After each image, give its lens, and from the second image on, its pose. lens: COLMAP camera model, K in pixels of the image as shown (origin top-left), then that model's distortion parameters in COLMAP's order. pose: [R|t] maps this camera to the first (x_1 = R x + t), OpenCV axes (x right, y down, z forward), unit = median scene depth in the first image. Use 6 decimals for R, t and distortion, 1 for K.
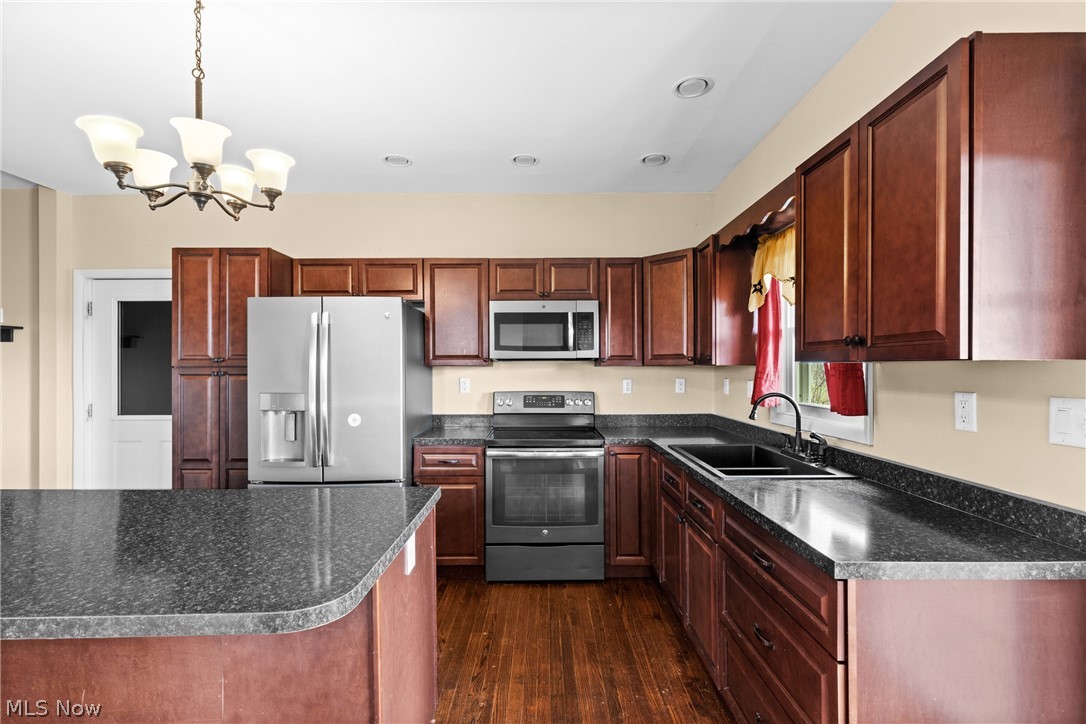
lens RADIAL K [[493.3, 0, 542.5], [0, 493.3, 367.2], [0, 0, 1]] dist [0.001486, 0.000562]
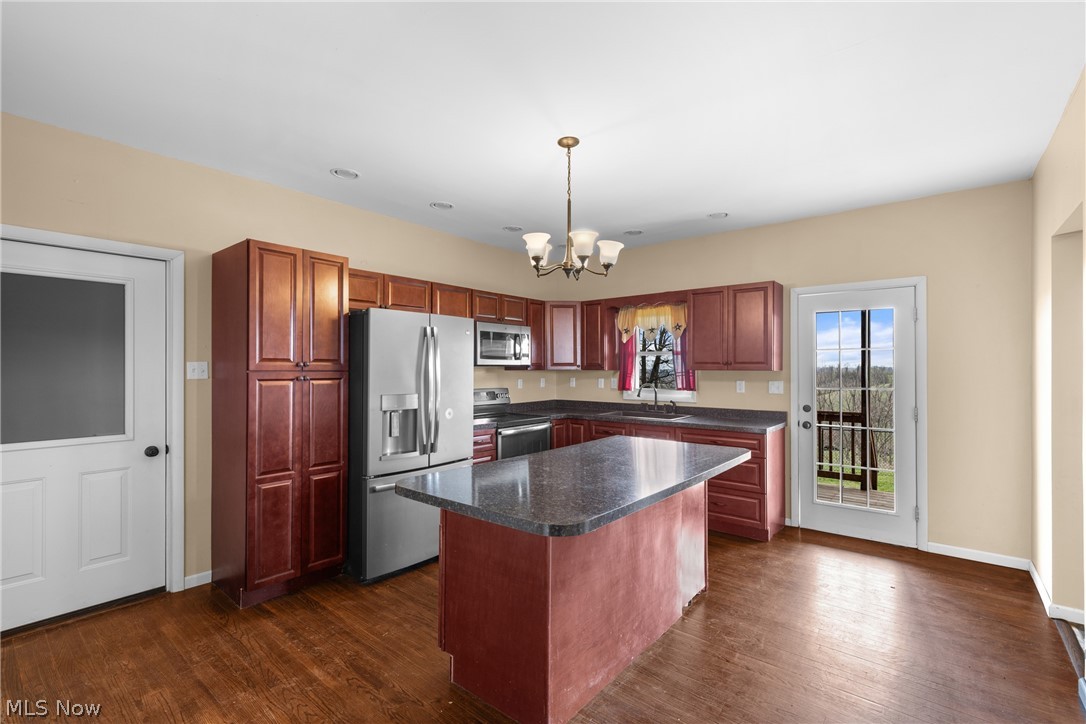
lens RADIAL K [[493.3, 0, 544.2], [0, 493.3, 364.1], [0, 0, 1]] dist [0.001486, 0.000562]
pose [[0.633057, 0.009203, 0.774051, -1.119306], [-0.003872, 0.999954, -0.008722, -0.008886], [-0.774096, 0.002524, 0.633063, 0.008729]]
